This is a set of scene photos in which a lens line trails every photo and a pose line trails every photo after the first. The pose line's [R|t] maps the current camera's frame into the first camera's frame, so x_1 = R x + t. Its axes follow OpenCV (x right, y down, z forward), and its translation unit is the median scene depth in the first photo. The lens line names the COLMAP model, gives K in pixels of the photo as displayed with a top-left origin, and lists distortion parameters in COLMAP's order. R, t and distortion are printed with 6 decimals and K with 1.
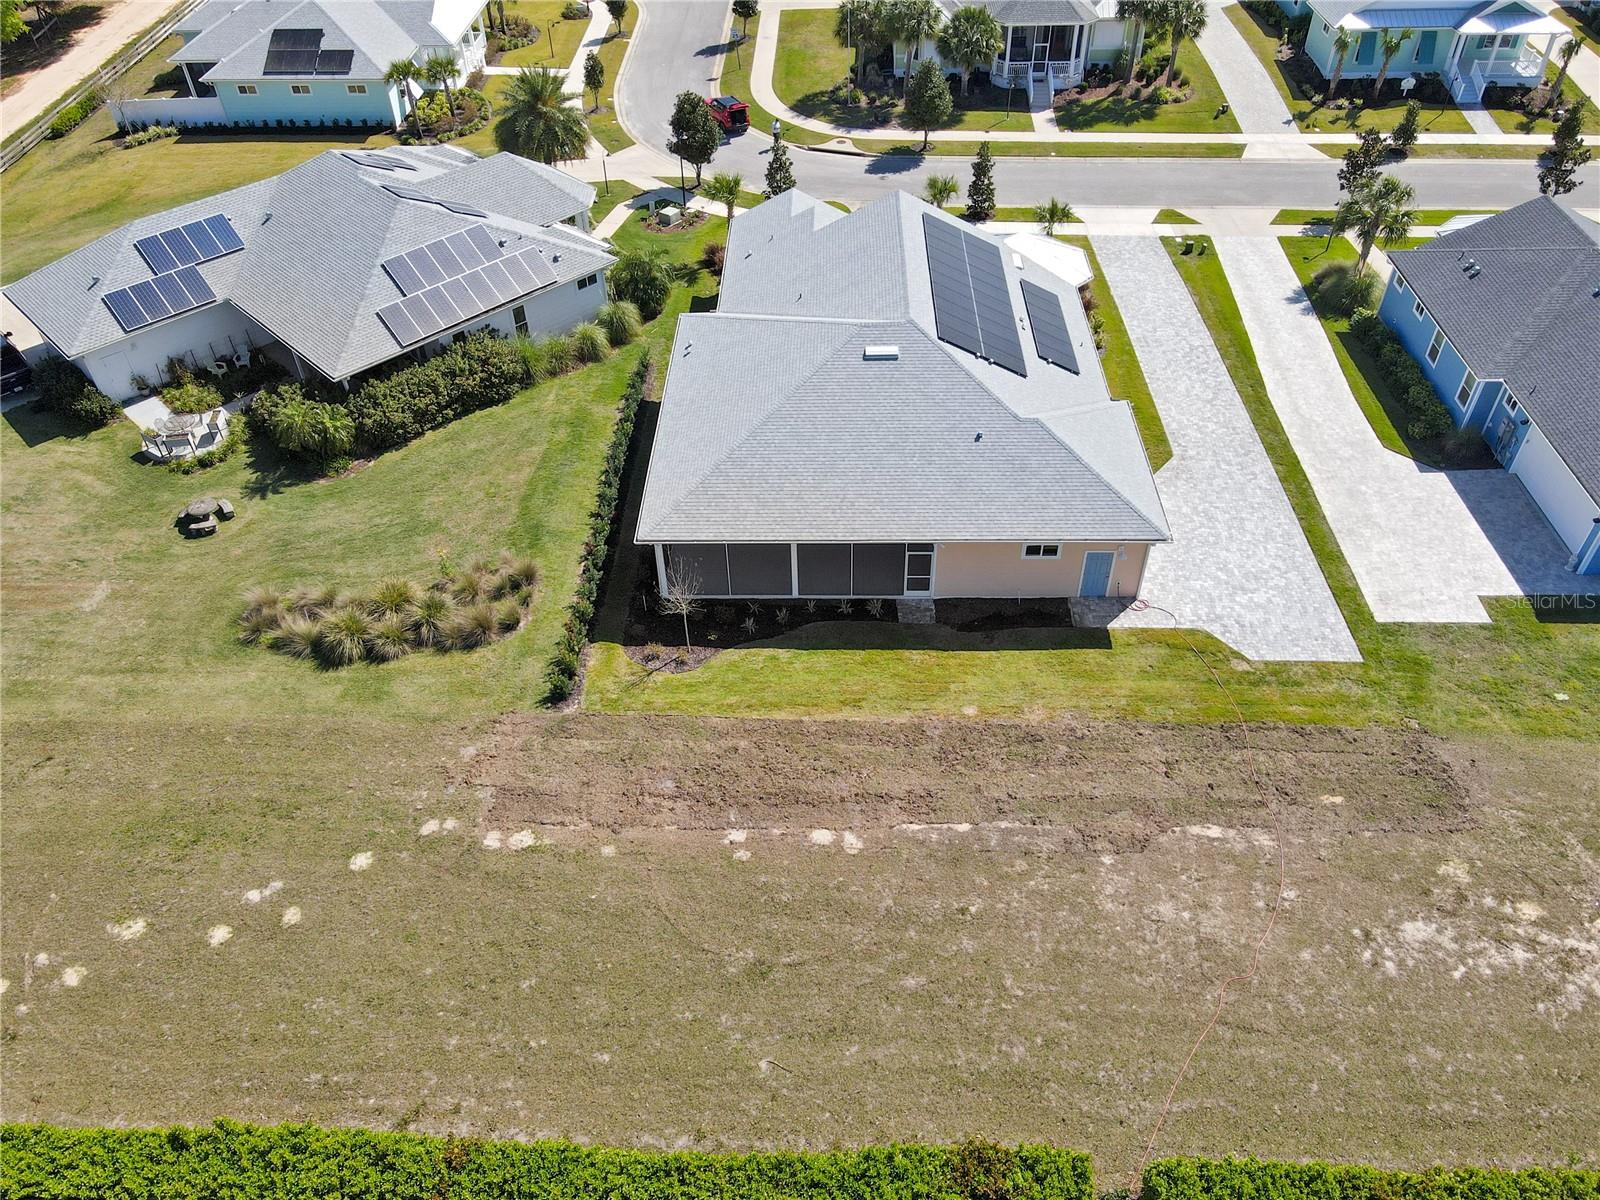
lens RADIAL K [[1159.7, 0, 800.0], [0, 1159.7, 600.0], [0, 0, 1]] dist [0.010813, 0.001018]
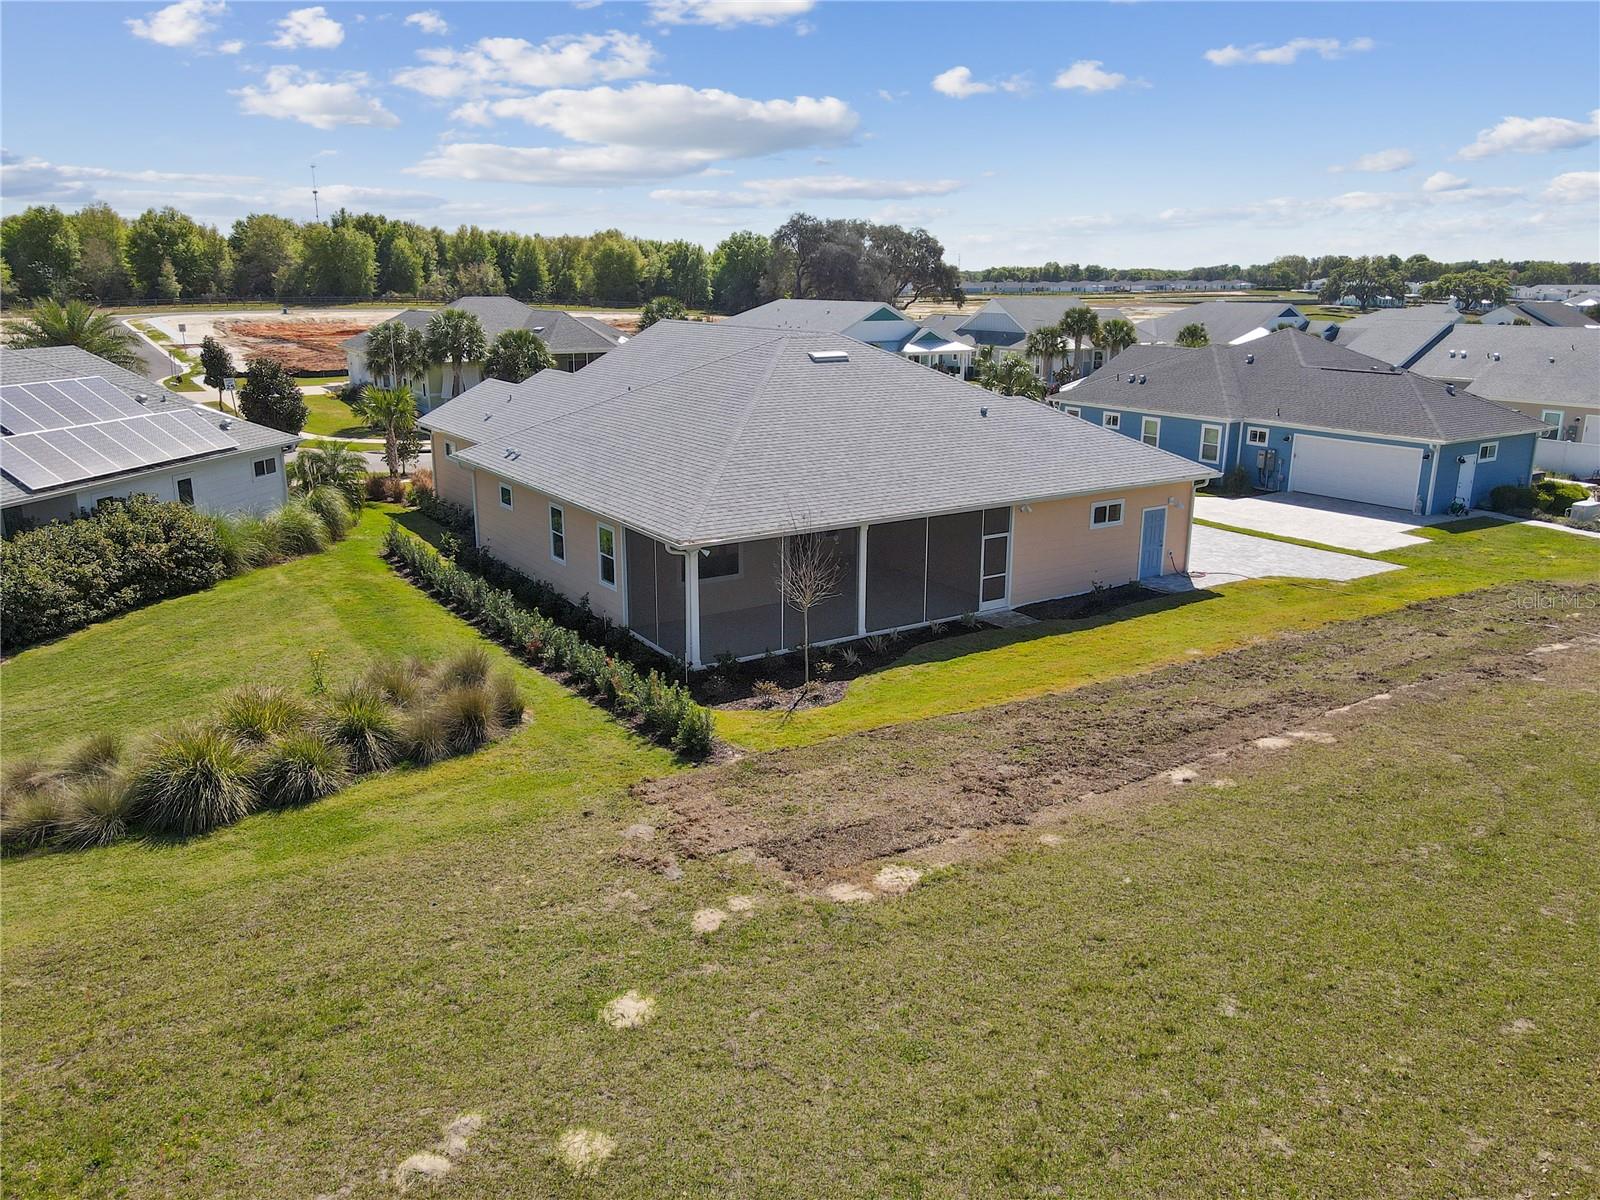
lens RADIAL K [[1175.6, 0, 800.0], [0, 1175.6, 600.0], [0, 0, 1]] dist [0.012441, 0.001208]
pose [[0.818999, -0.126845, 0.559599, -0.444149], [0.372731, 0.859084, -0.350778, 0.221158], [-0.436248, 0.495867, 0.750868, 0.500255]]
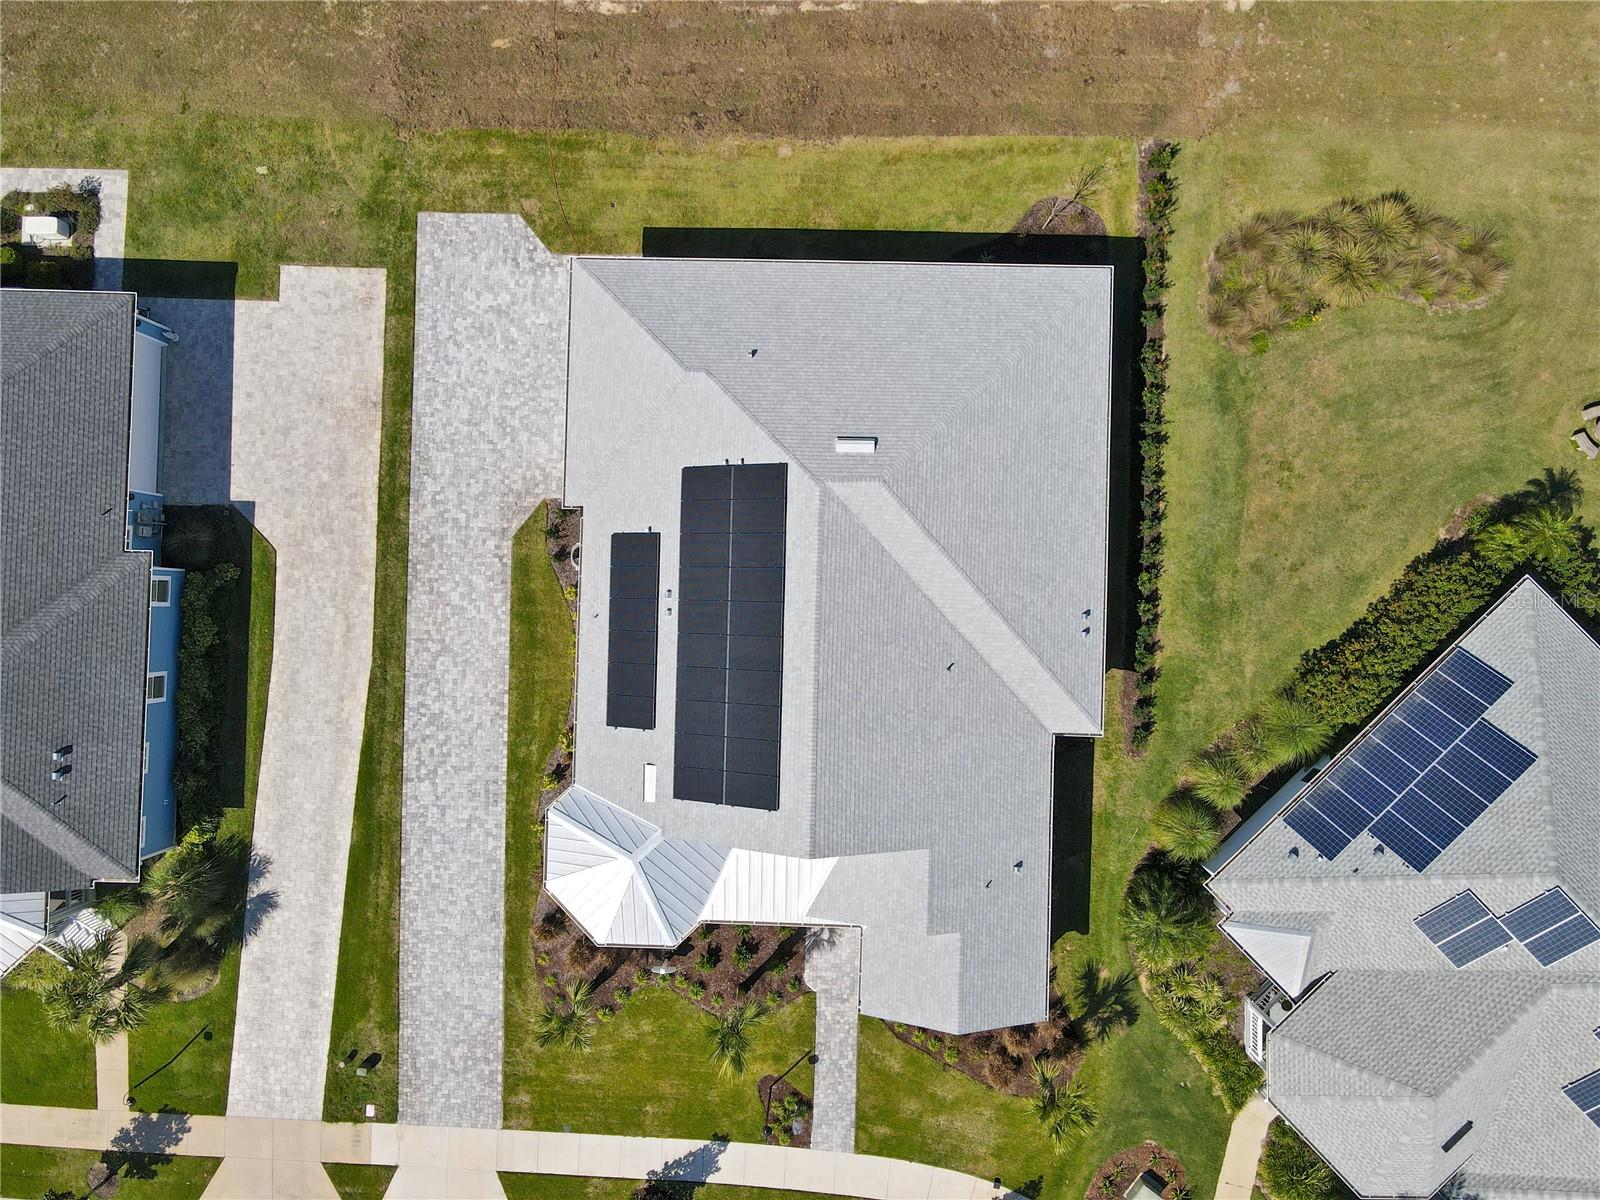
lens RADIAL K [[1159.7, 0, 800.0], [0, 1159.7, 600.0], [0, 0, 1]] dist [0.010813, 0.001018]
pose [[-0.998910, -0.001625, 0.046641, 0.074278], [0.035618, -0.672322, 0.739402, -0.959926], [0.030156, 0.740257, 0.671647, 0.535152]]
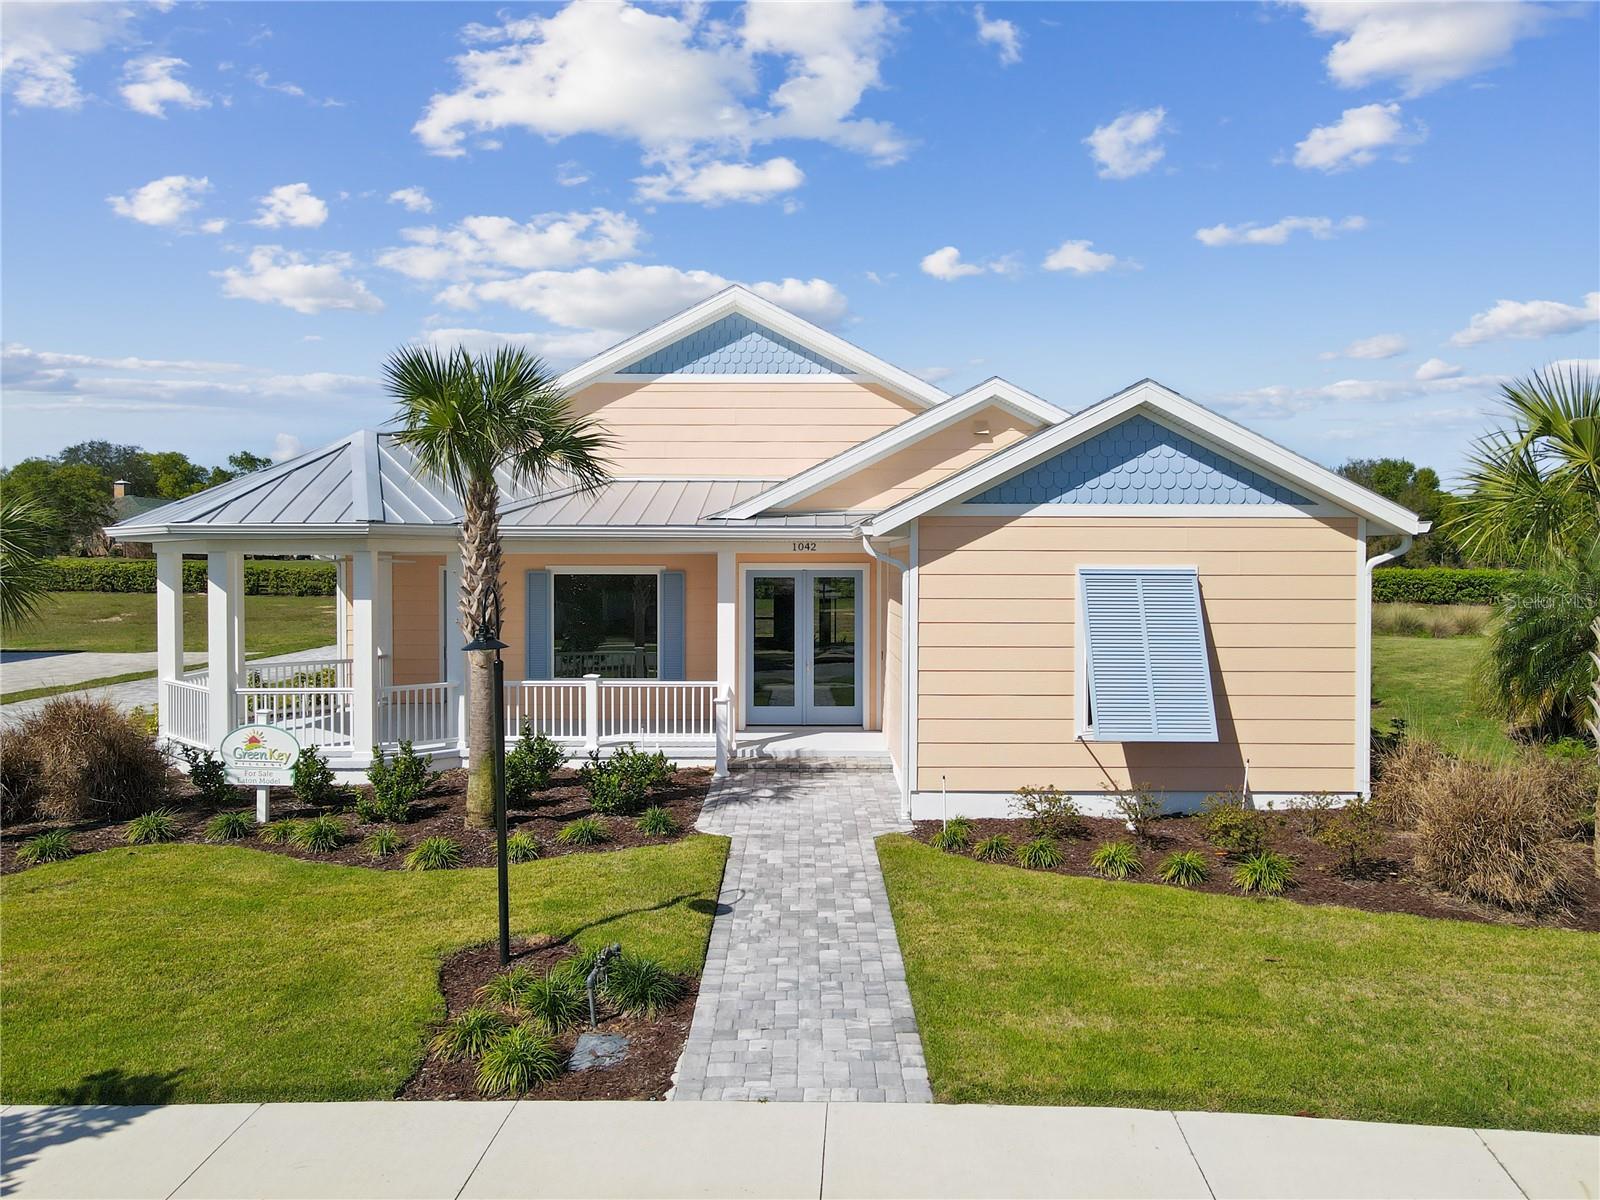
lens RADIAL K [[1175.6, 0, 800.0], [0, 1175.6, 600.0], [0, 0, 1]] dist [0.012441, 0.001208]
pose [[-0.999453, 0.023105, -0.023645, 0.095637], [-0.000017, 0.714873, 0.699254, -0.686827], [0.033060, 0.698872, -0.714482, 1.689486]]
